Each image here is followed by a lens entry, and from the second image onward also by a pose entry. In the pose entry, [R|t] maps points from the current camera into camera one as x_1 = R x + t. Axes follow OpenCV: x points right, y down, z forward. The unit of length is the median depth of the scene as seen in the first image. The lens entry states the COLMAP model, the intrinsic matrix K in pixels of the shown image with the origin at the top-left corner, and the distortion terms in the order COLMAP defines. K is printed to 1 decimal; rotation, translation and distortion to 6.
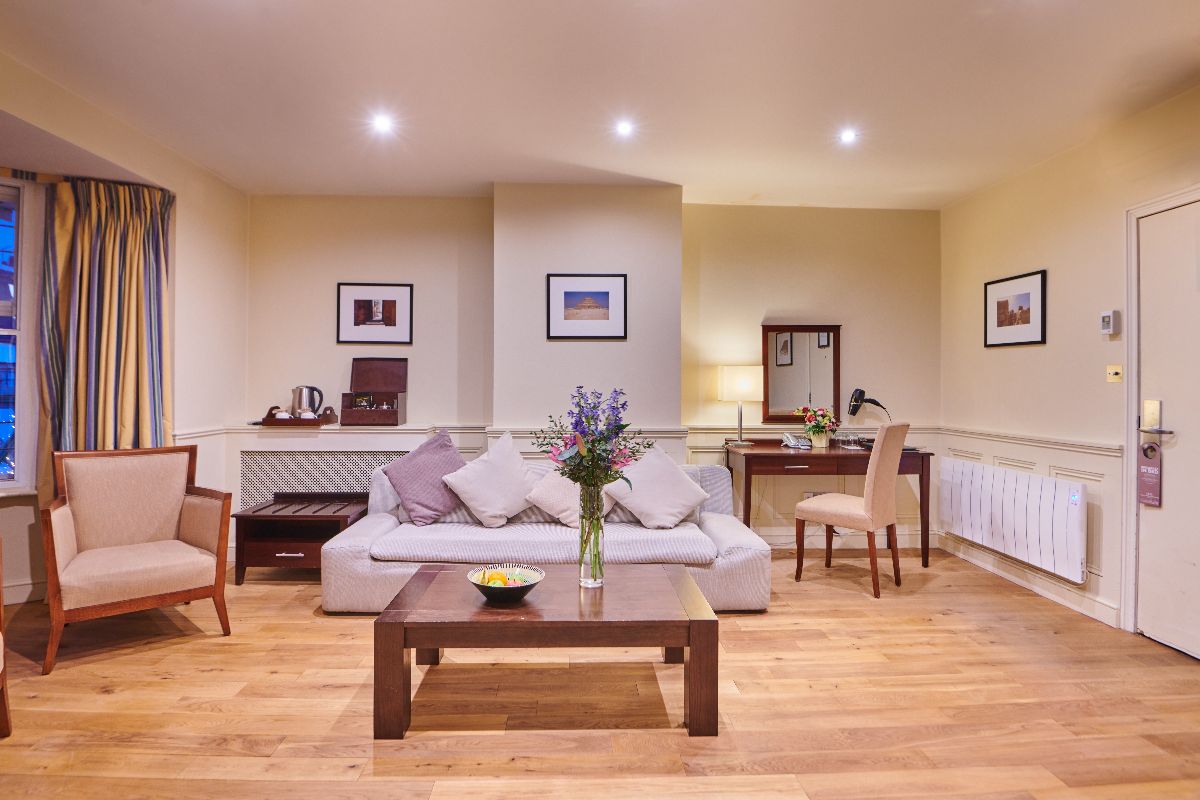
lens RADIAL K [[614.5, 0, 597.5], [0, 614.5, 382.3], [0, 0, 1]] dist [-0.000146, -0.021821]
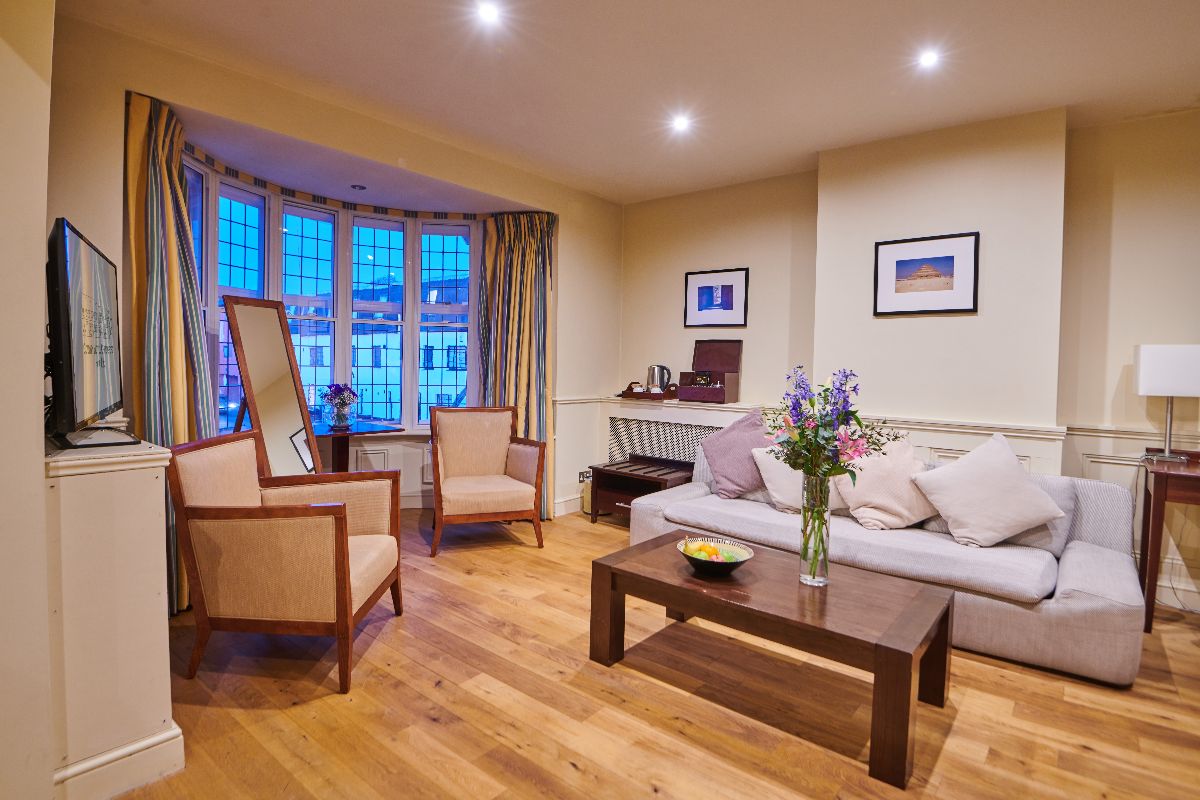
lens RADIAL K [[613.4, 0, 597.7], [0, 613.4, 386.8], [0, 0, 1]] dist [0.001322, -0.019776]
pose [[0.751157, 0.036228, -0.659129, 0.263594], [-0.013927, 0.999140, 0.039044, 0.004273], [0.659977, -0.020148, 0.751016, 0.079636]]
